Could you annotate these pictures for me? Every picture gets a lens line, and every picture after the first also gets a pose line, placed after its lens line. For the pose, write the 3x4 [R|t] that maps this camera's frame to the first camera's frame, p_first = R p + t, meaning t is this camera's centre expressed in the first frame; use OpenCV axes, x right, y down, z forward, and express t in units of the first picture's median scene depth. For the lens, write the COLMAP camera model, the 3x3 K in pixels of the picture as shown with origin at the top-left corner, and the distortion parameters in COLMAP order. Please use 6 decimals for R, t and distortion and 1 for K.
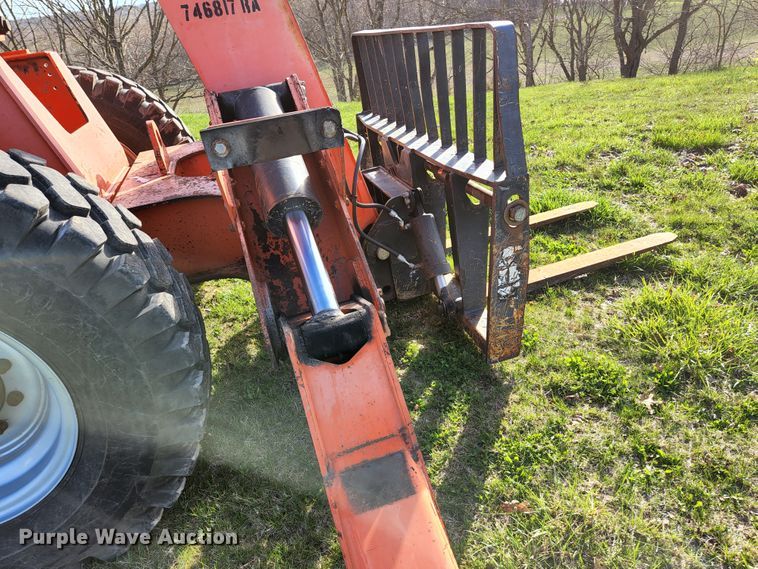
lens RADIAL K [[502.7, 0, 384.1], [0, 502.7, 288.1], [0, 0, 1]] dist [0.069461, -0.063280]
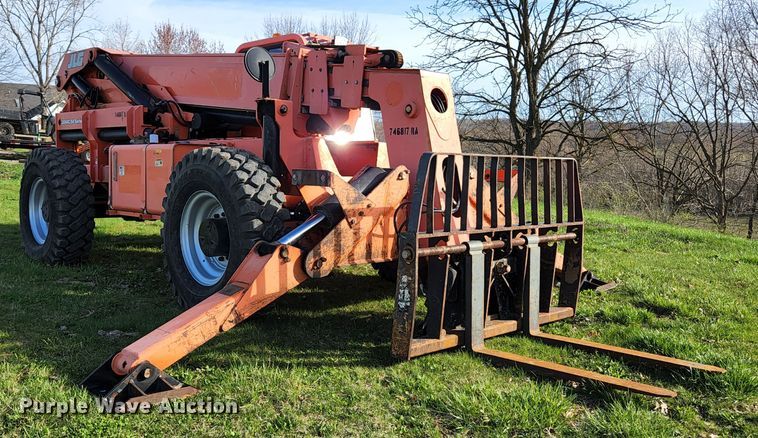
lens RADIAL K [[683.8, 0, 379.3], [0, 683.8, 232.3], [0, 0, 1]] dist [0.044880, -0.007849]
pose [[0.452588, 0.223609, -0.863228, 2.087771], [-0.493421, 0.869143, -0.033558, -0.088027], [0.742765, 0.441123, 0.503697, -0.218818]]
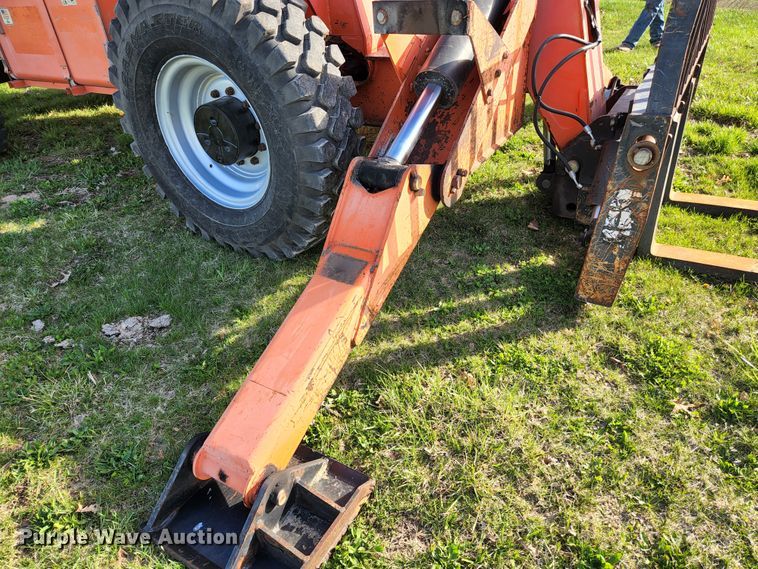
lens RADIAL K [[502.7, 0, 384.1], [0, 502.7, 288.1], [0, 0, 1]] dist [0.069461, -0.063280]
pose [[0.662759, 0.490922, -0.565461, 0.589906], [-0.374467, 0.871202, 0.317460, -0.053784], [0.648480, 0.001347, 0.761231, -0.034930]]
